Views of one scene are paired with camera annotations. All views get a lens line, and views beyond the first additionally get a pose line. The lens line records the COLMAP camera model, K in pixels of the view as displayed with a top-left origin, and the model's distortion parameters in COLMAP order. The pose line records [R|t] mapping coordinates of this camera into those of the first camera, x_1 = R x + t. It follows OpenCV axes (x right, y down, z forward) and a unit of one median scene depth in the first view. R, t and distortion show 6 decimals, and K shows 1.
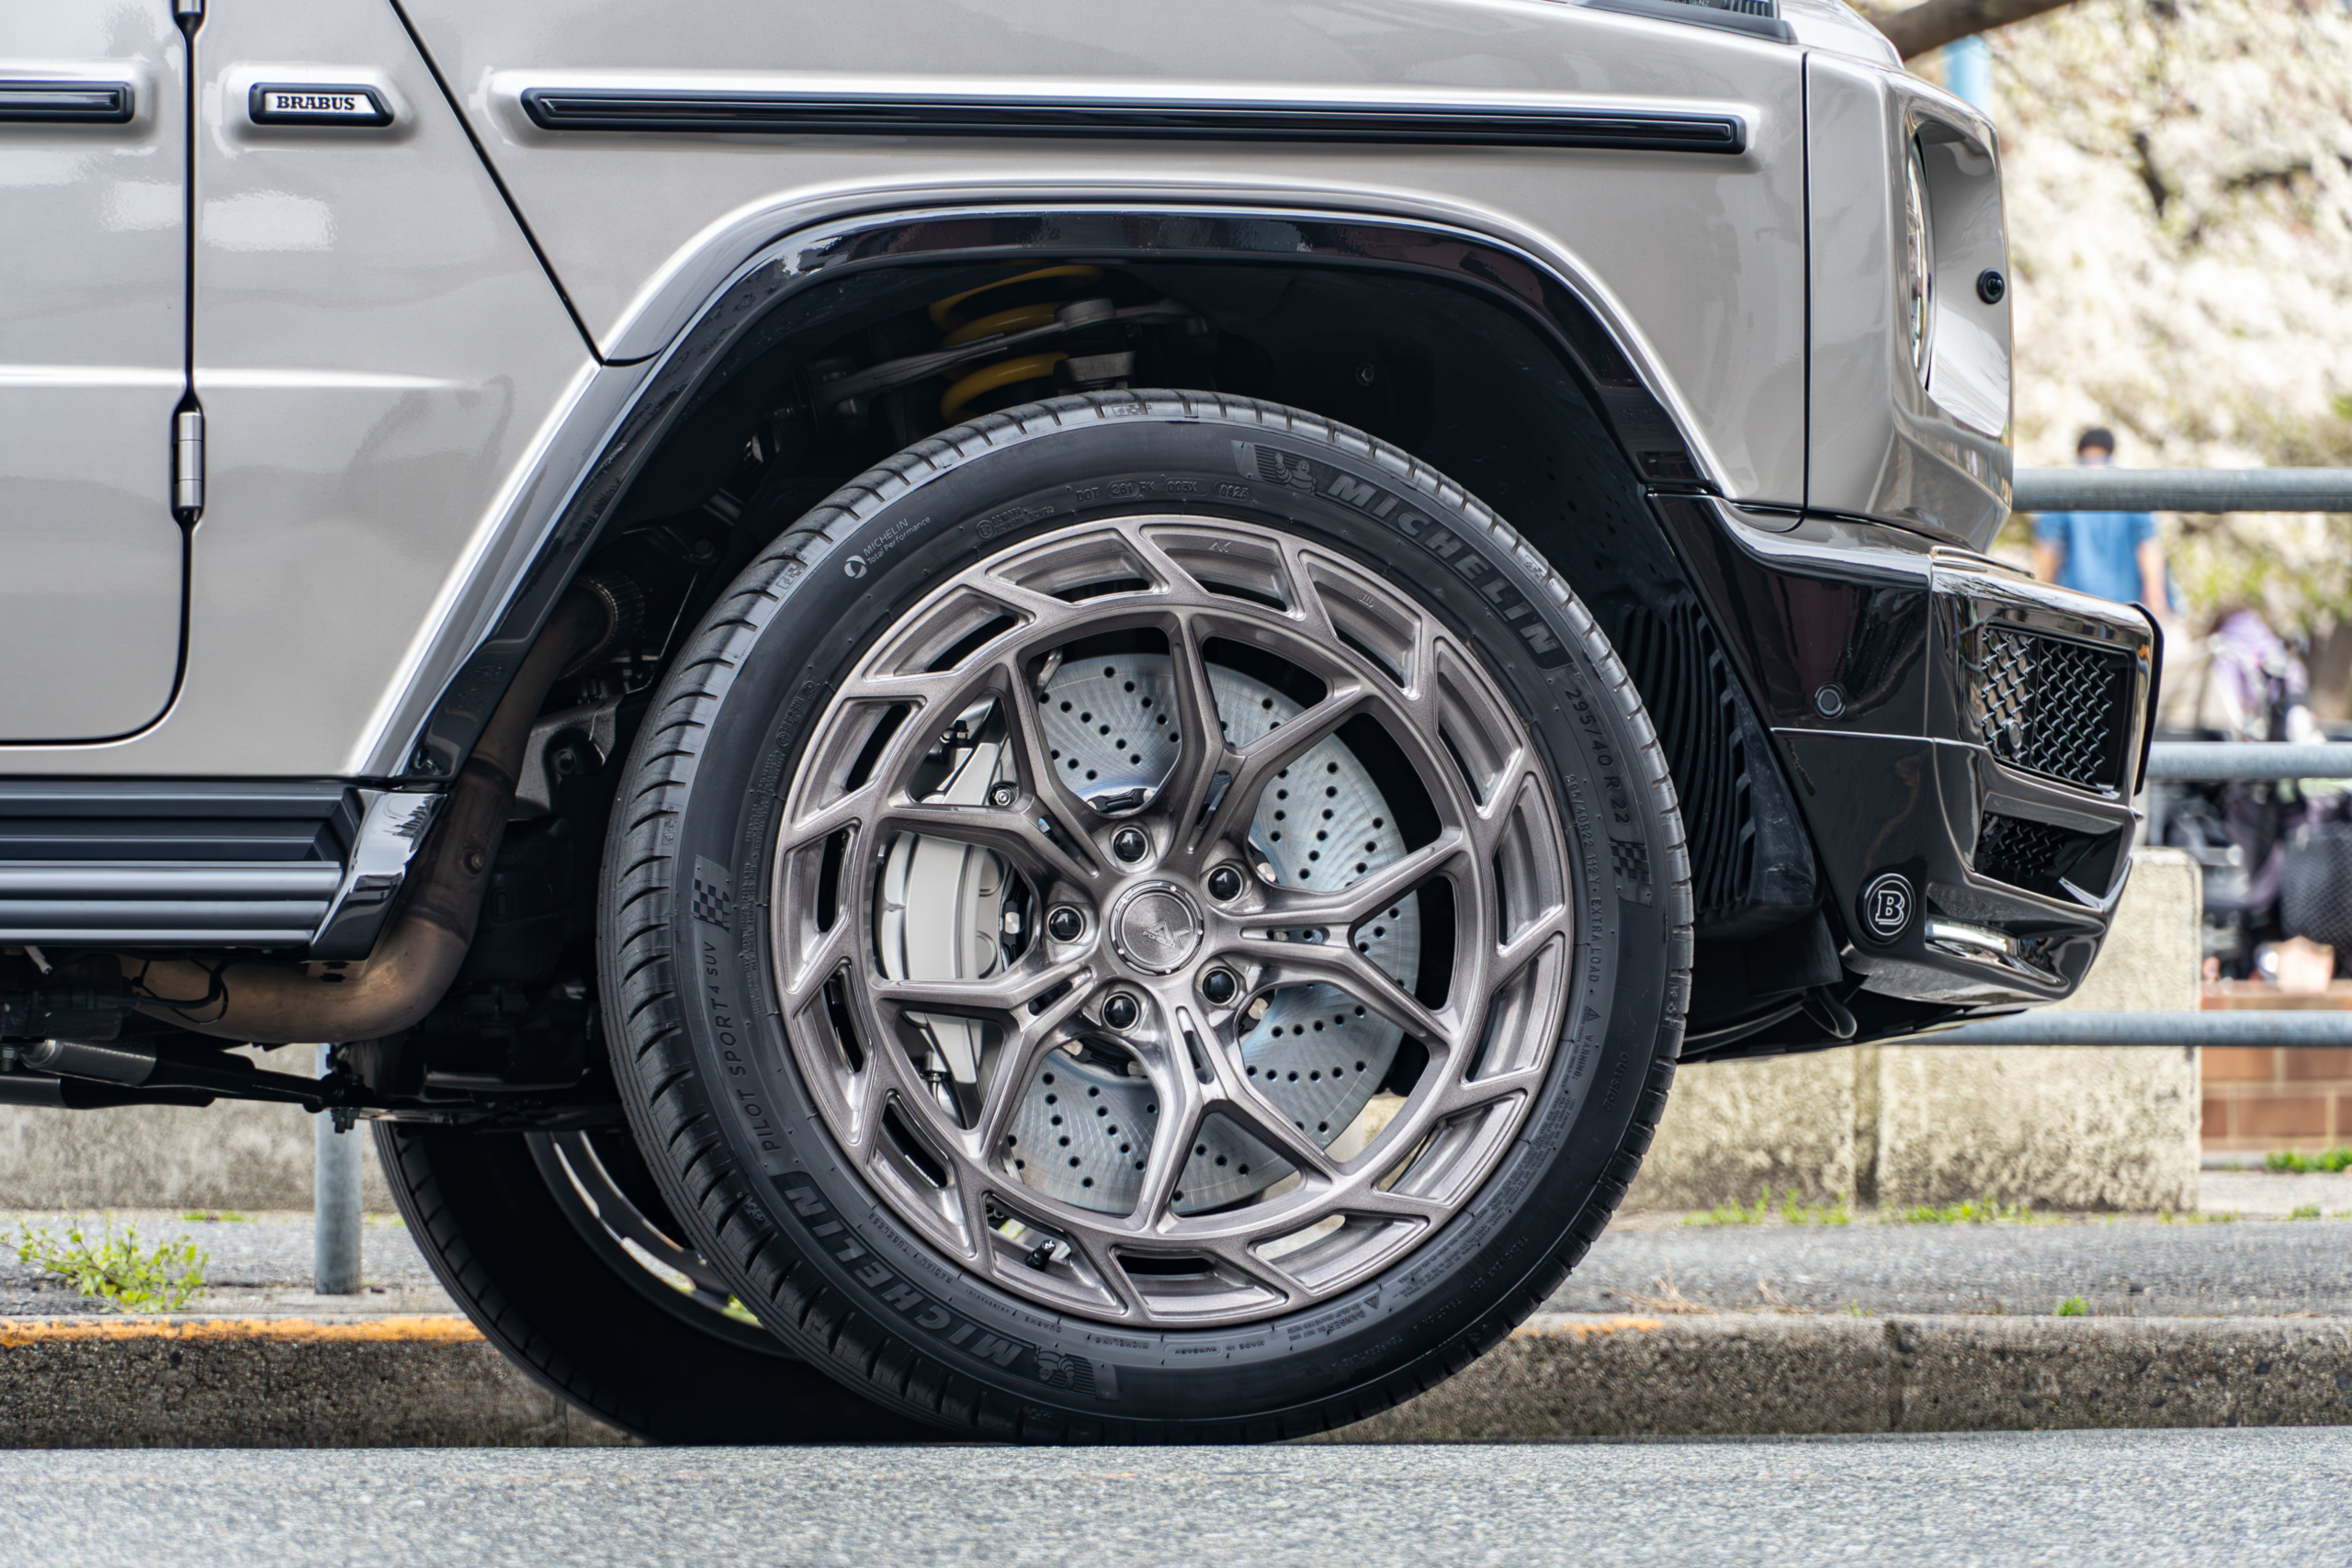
lens RADIAL K [[13644.9, 0, 1176.6], [0, 13644.9, 785.5], [0, 0, 1]] dist [-0.291648, 0.000000]
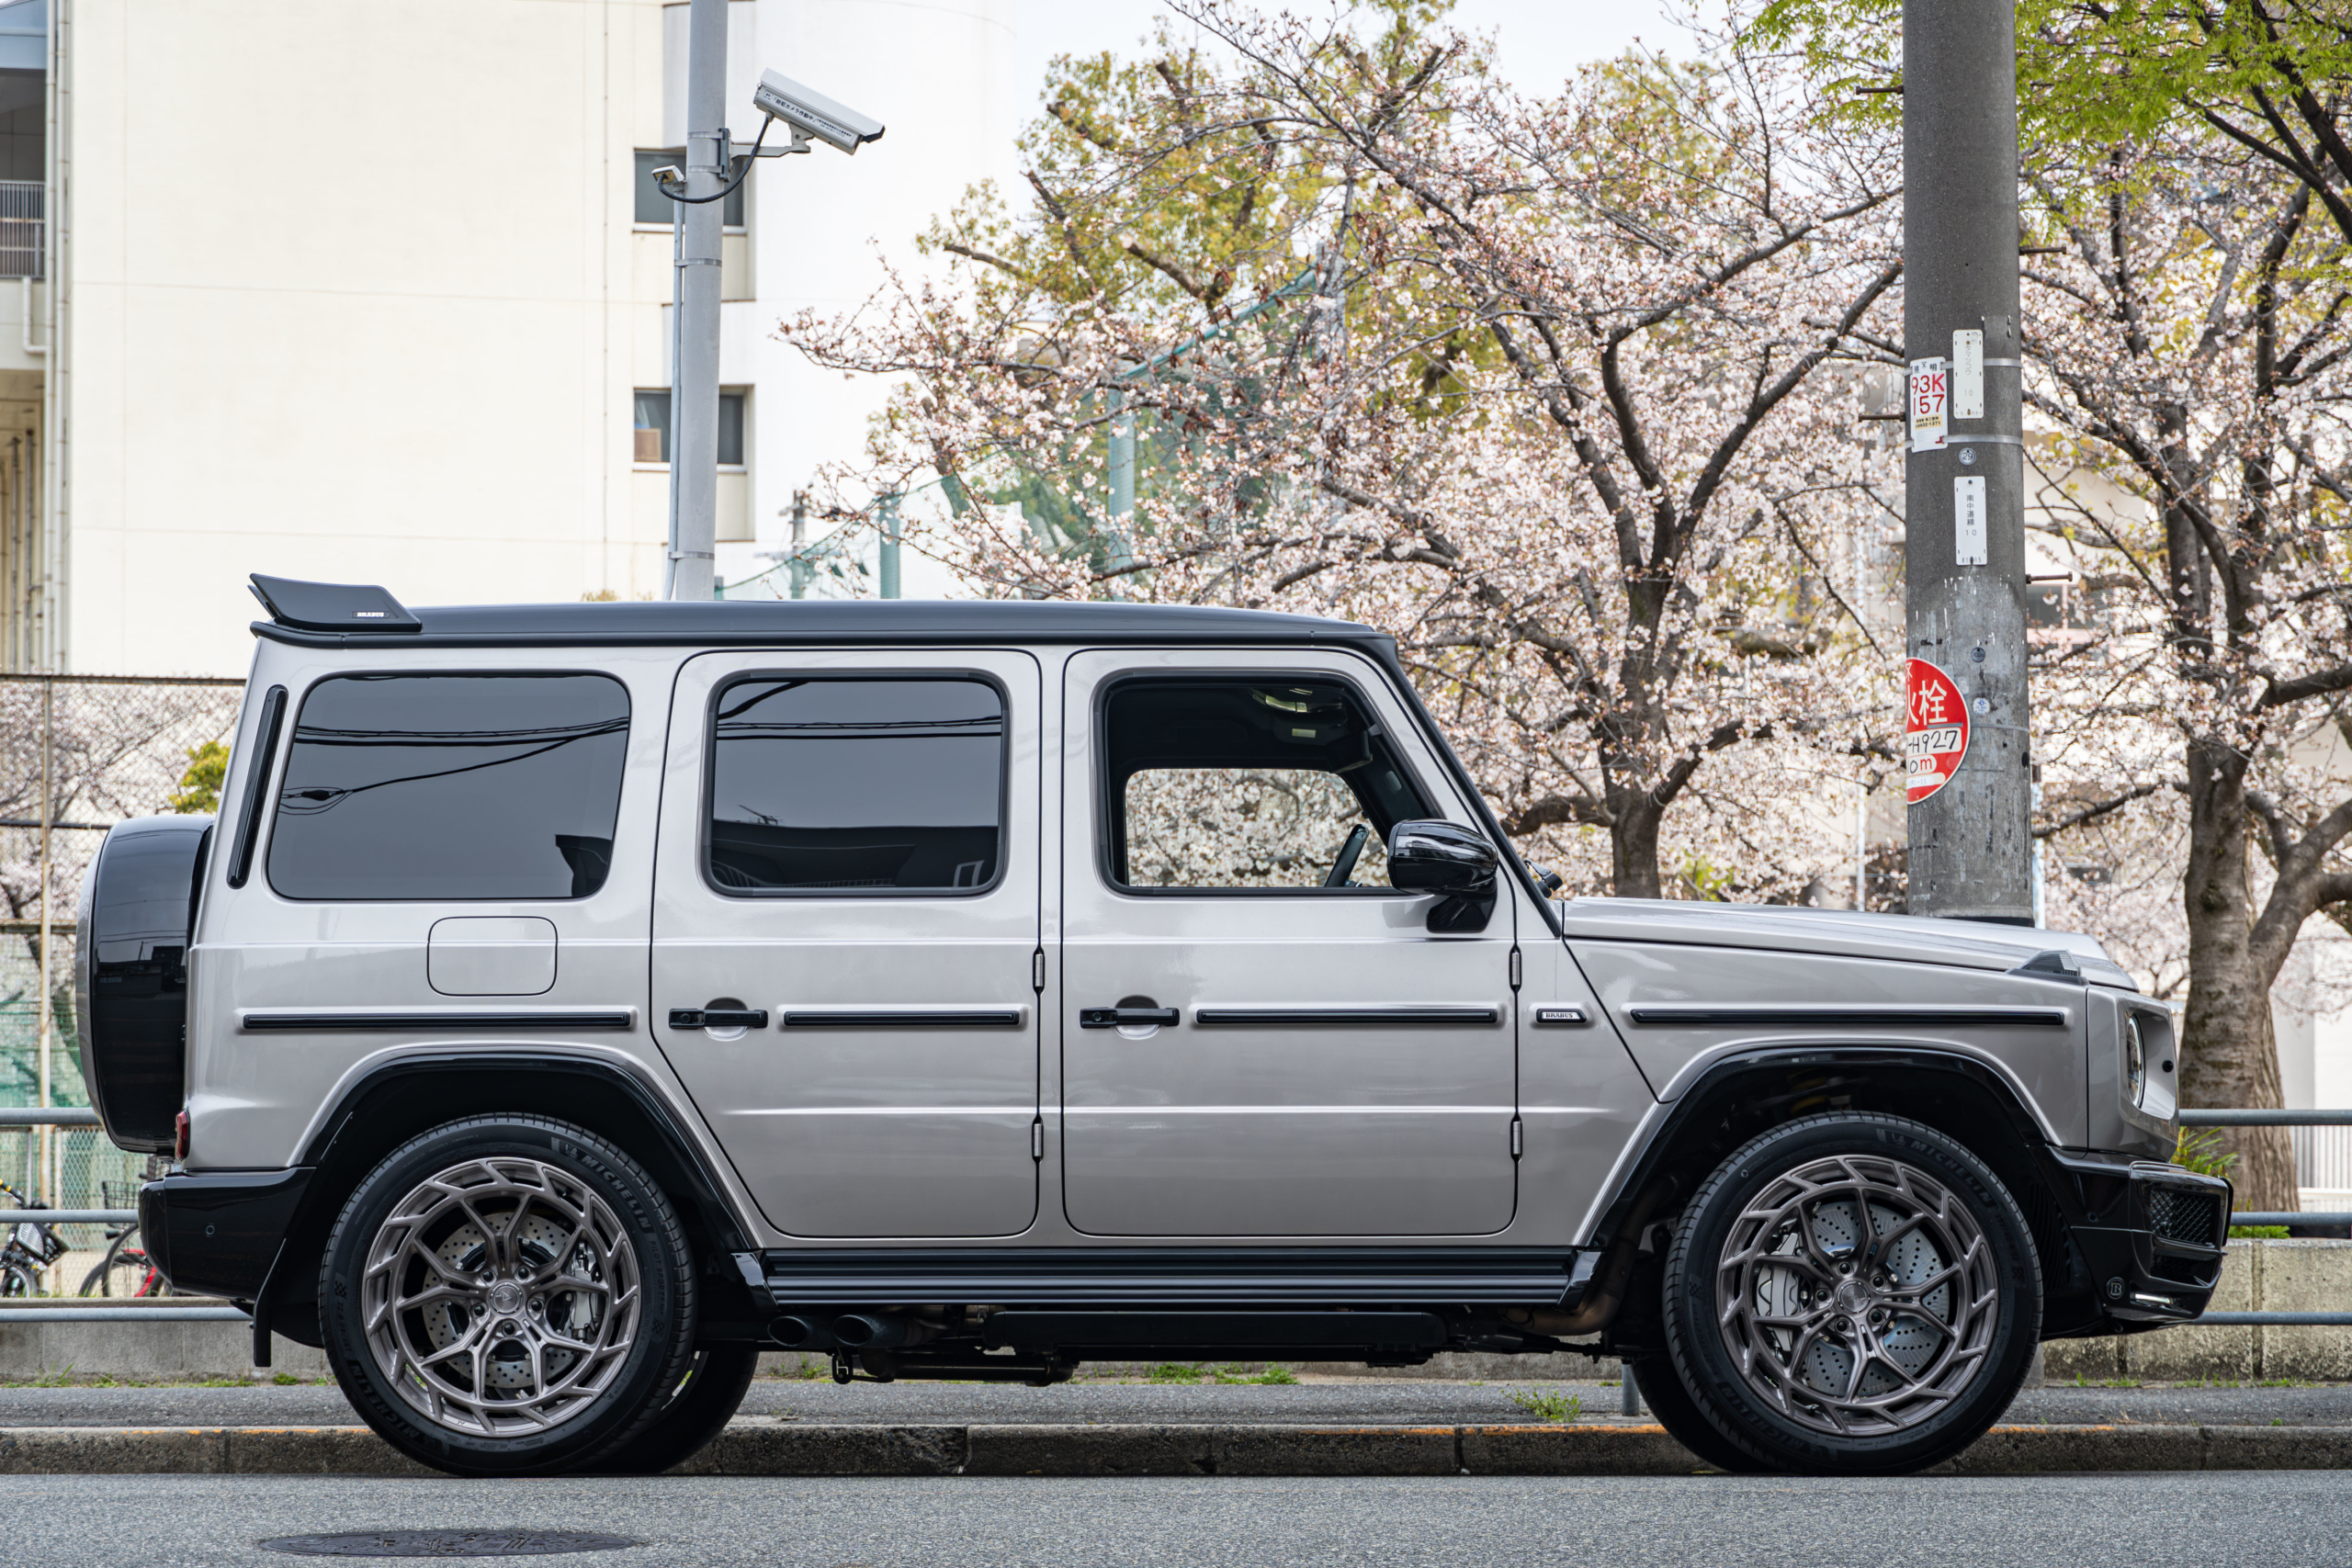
lens RADIAL K [[6110.9, 0, 1160.8], [0, 6110.9, 780.6], [0, 0, 1]] dist [0.116496, 0.000000]
pose [[0.980089, -0.018753, -0.197670, 0.113543], [0.007361, 0.998277, -0.058209, -0.024427], [0.198421, 0.055595, 0.978539, -0.307430]]
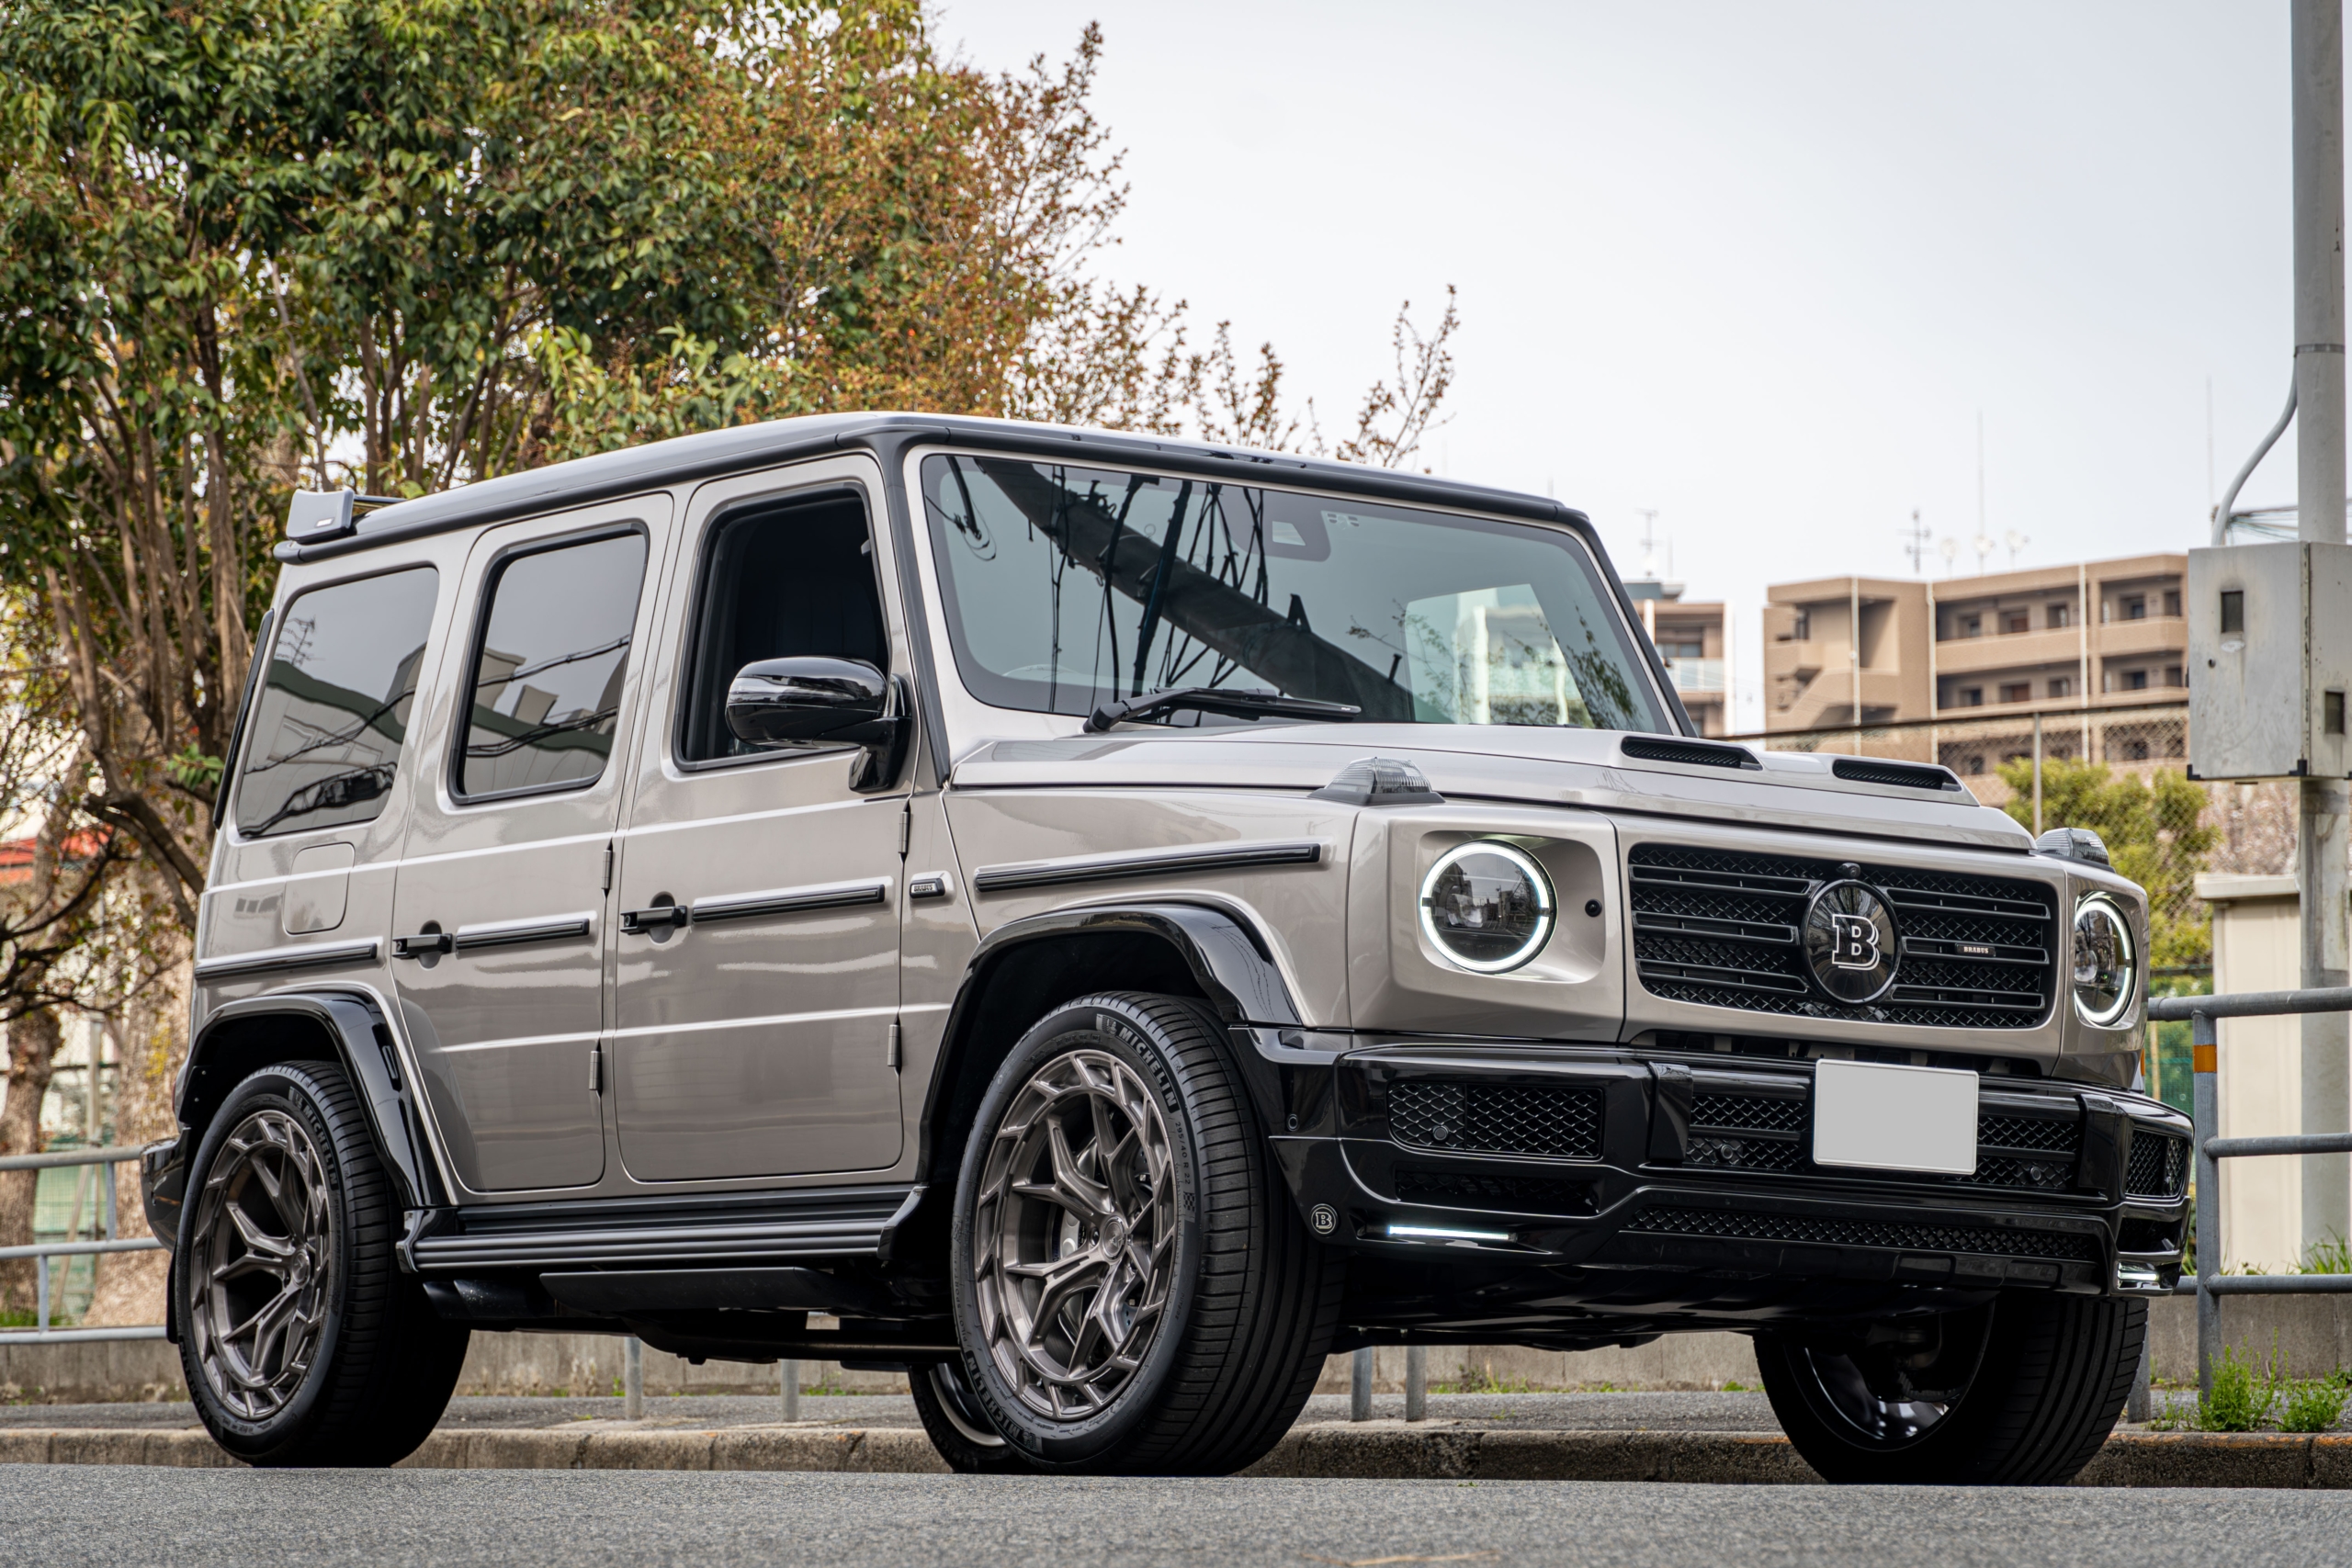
lens RADIAL K [[7127.4, 0, 1181.0], [0, 7127.4, 779.4], [0, 0, 1]] dist [0.137358, 0.000000]
pose [[0.409918, -0.080323, -0.908579, 1.050669], [0.023129, 0.996710, -0.077680, 0.026393], [0.911829, 0.010828, 0.410427, 0.540526]]
